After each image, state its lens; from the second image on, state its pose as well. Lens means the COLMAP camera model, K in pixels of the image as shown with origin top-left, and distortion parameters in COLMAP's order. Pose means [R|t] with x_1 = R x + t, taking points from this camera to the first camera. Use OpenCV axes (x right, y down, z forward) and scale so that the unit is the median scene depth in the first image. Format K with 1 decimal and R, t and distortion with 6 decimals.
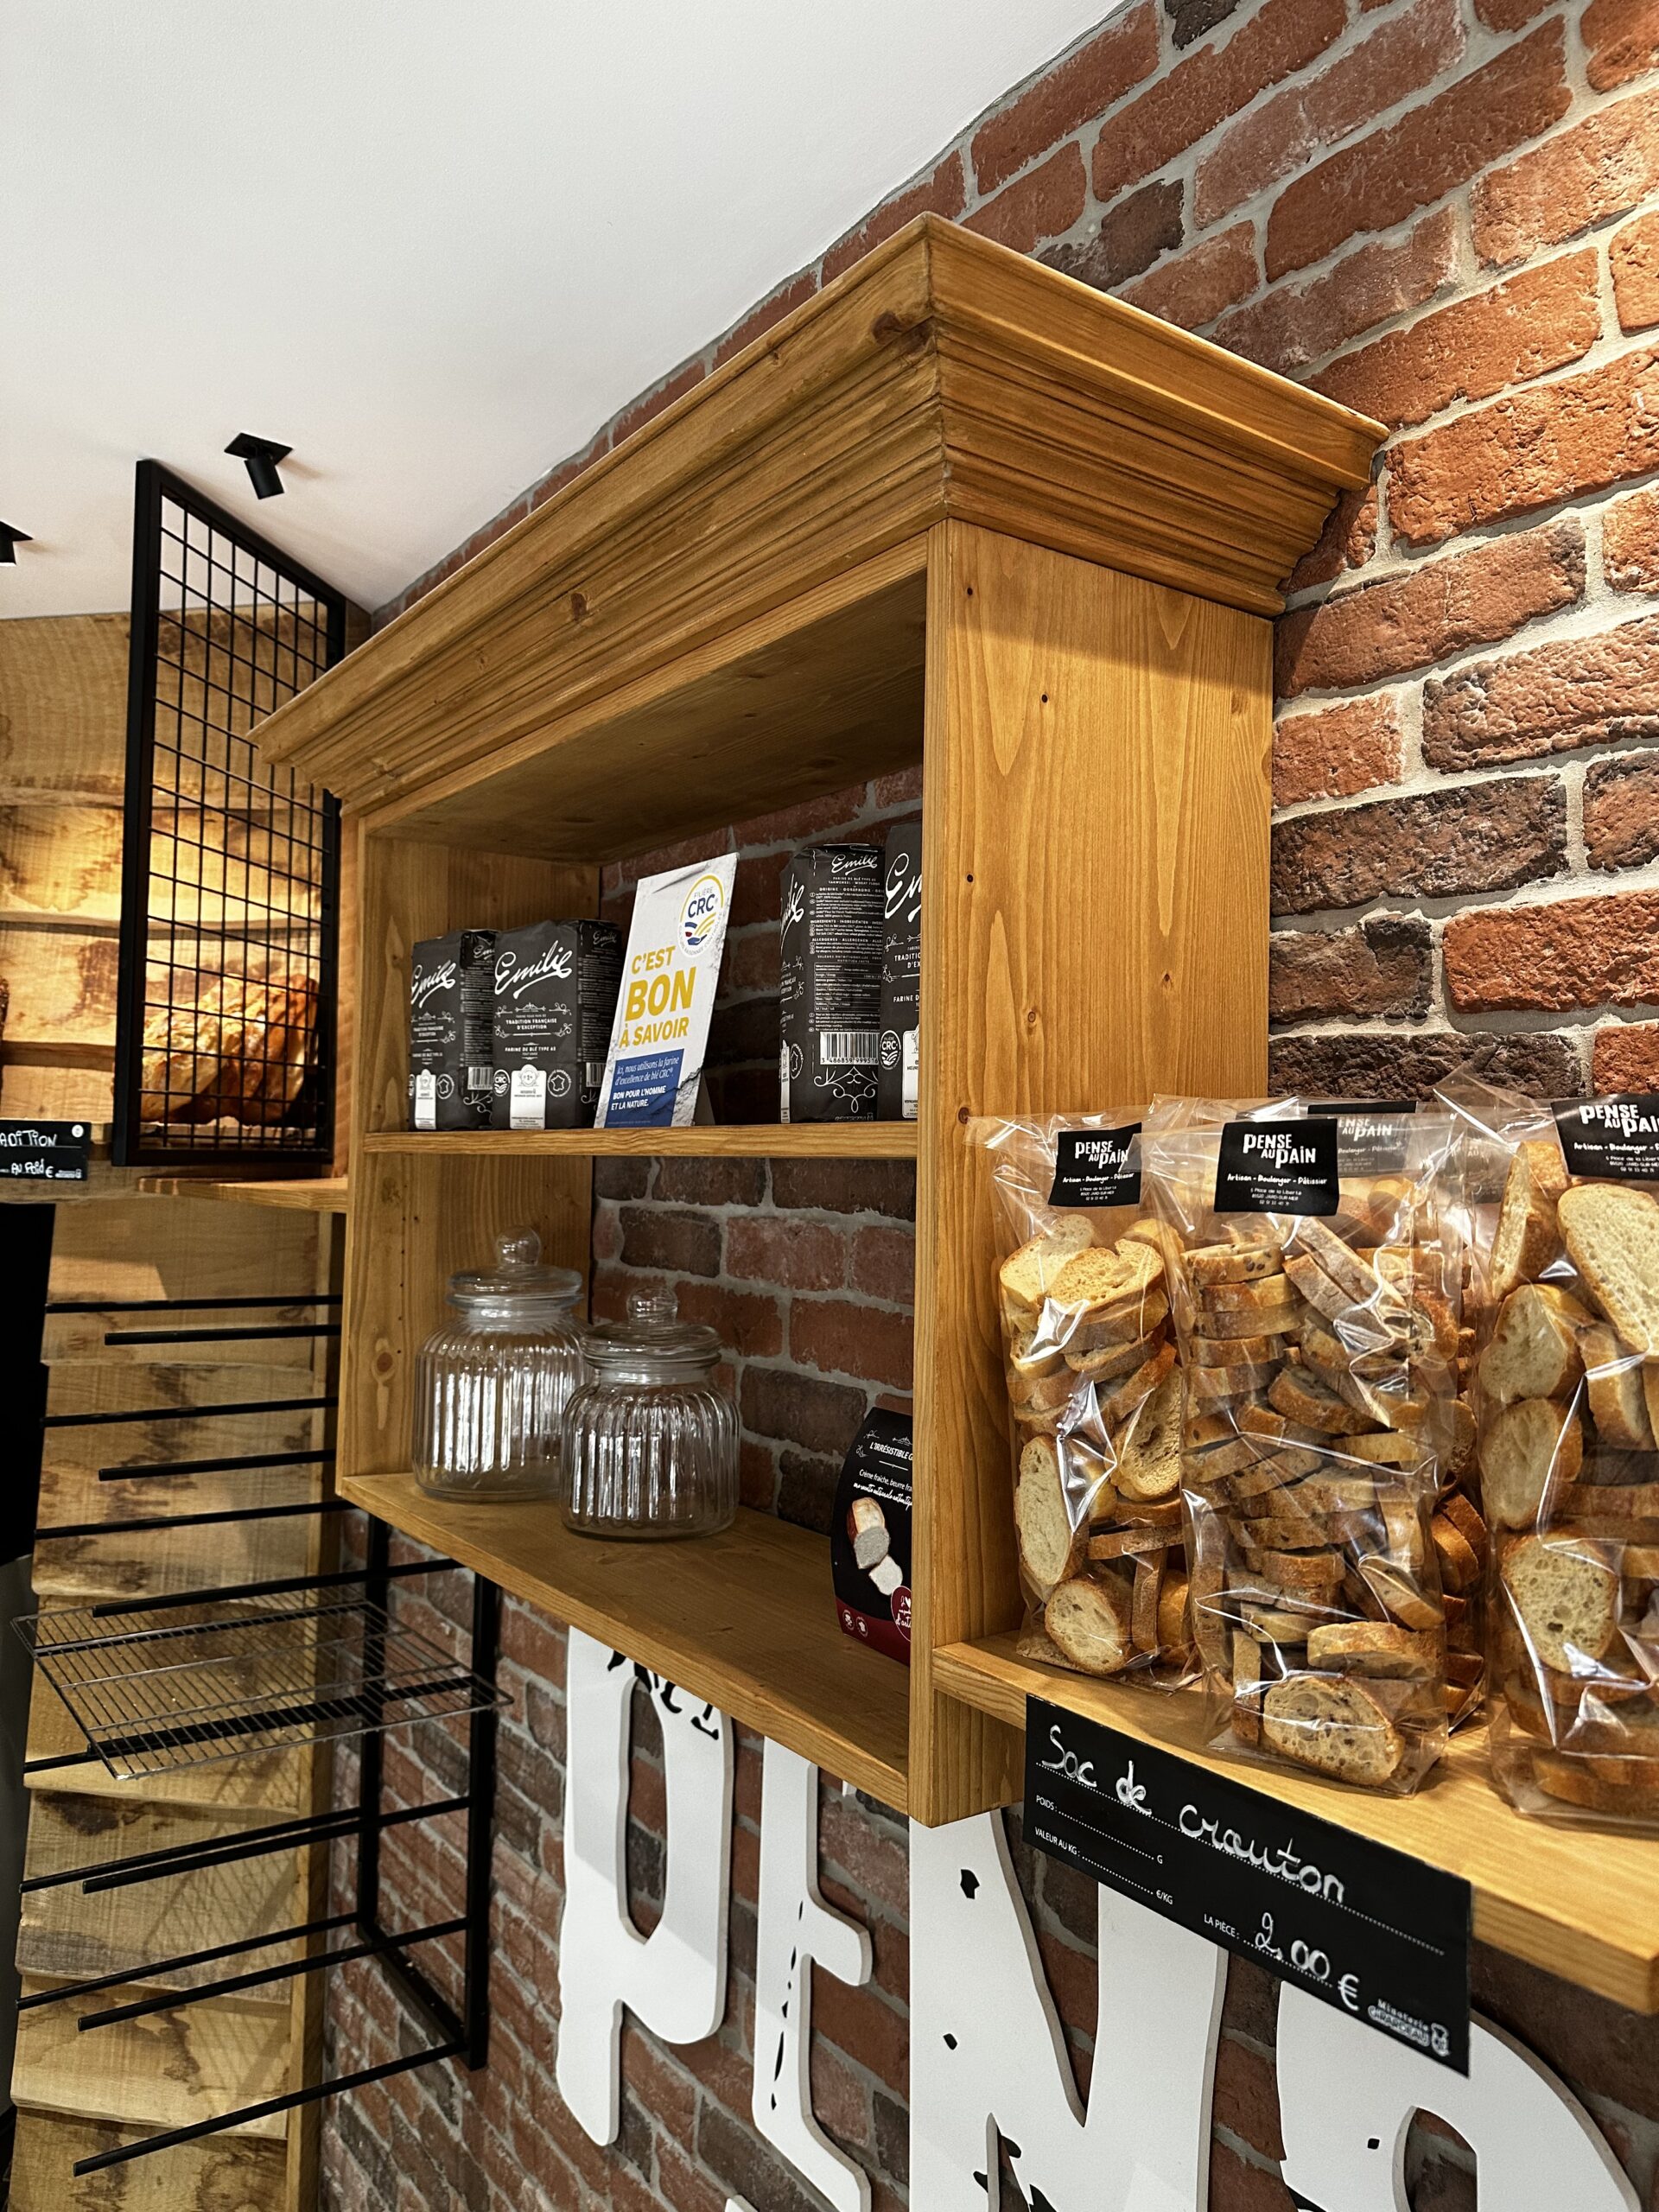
lens RADIAL K [[1517.7, 0, 829.5], [0, 1517.7, 1106.0], [0, 0, 1]] dist [0.149495, -0.230796]
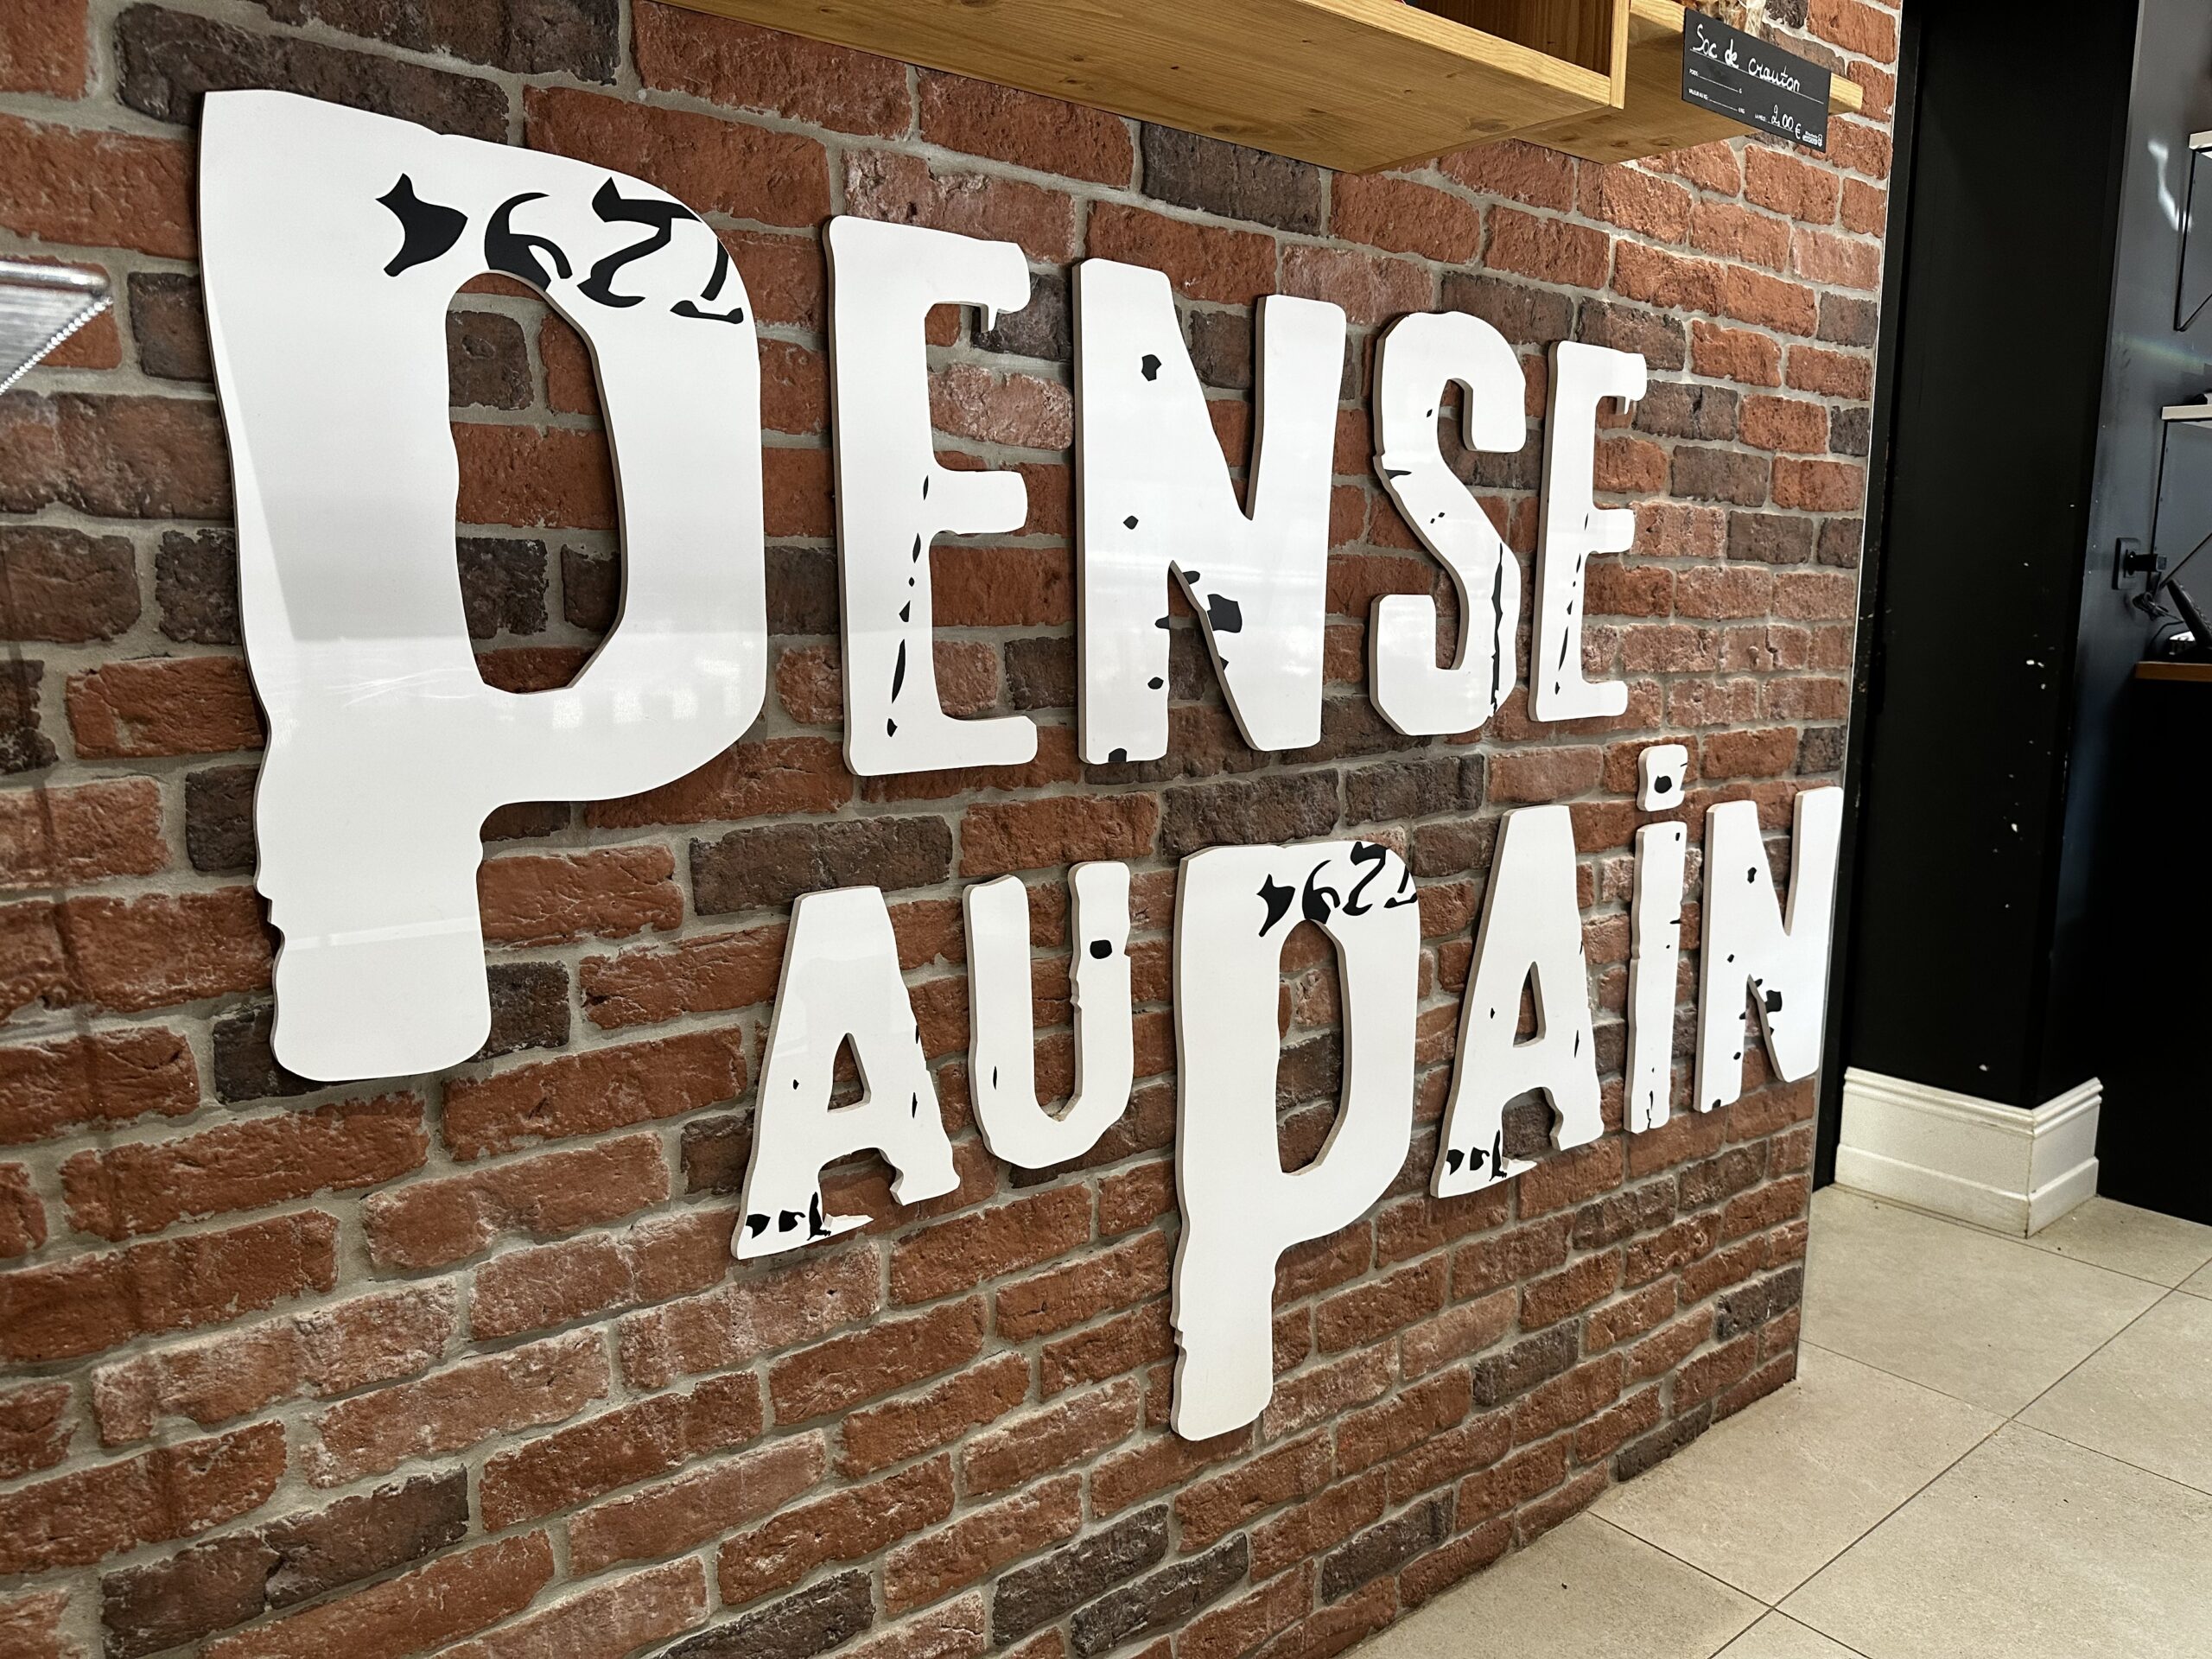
lens RADIAL K [[1517.7, 0, 1073.6], [0, 1517.7, 835.2], [0, 0, 1]] dist [0.149495, -0.230796]
pose [[-0.097178, -0.168981, 0.980817, -0.912486], [-0.053381, 0.984948, 0.164404, 0.575986], [-0.993834, -0.036380, -0.104735, 1.021174]]
